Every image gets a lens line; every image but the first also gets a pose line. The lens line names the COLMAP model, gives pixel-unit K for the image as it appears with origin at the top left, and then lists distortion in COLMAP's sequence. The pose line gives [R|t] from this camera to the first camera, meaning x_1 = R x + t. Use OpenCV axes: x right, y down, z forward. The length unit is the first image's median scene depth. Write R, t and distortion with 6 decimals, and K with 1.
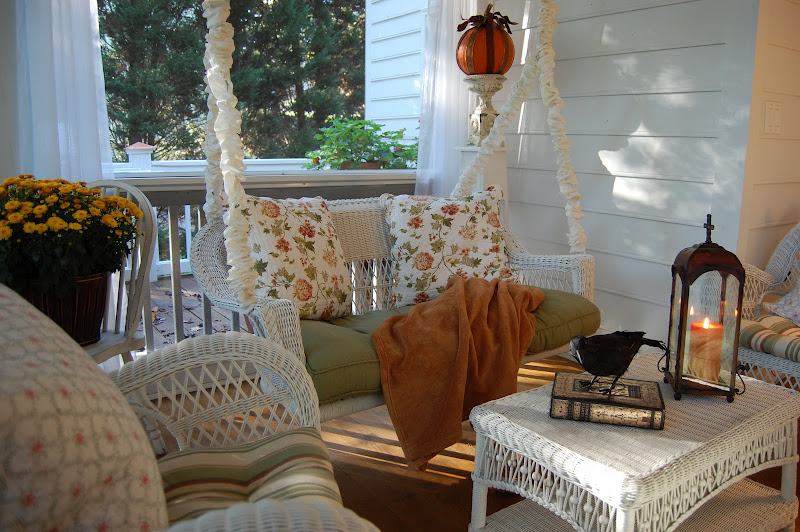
lens RADIAL K [[633.9, 0, 400.0], [0, 633.9, 266.0], [0, 0, 1]] dist [-0.069736, 0.000103]
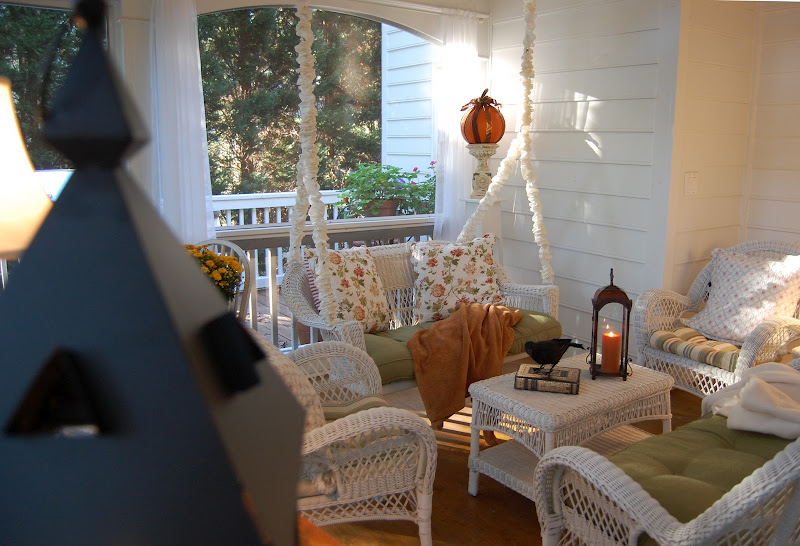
lens RADIAL K [[672.5, 0, 400.0], [0, 672.5, 273.0], [0, 0, 1]] dist [-0.061934, -0.000625]
pose [[0.999923, -0.008807, -0.008798, -0.038706], [0.008804, 0.999961, -0.000319, -0.052775], [0.008800, 0.000242, 0.999961, -0.557862]]
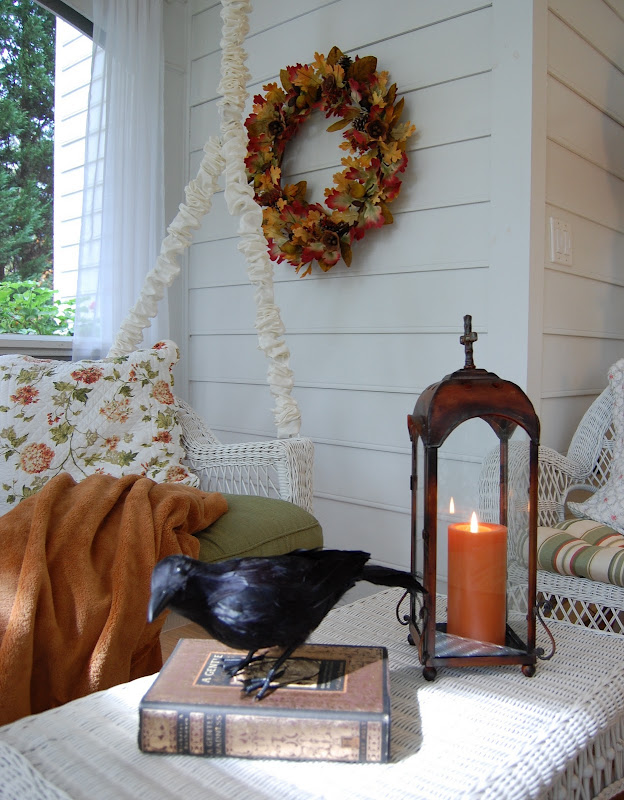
lens RADIAL K [[738.1, 0, 312.8], [0, 738.1, 432.1], [0, 0, 1]] dist [-0.077868, -0.003230]
pose [[0.977127, -0.023435, 0.211363, 0.166161], [0.042985, 0.995159, -0.088378, 0.045788], [-0.208268, 0.095442, 0.973404, 0.305402]]
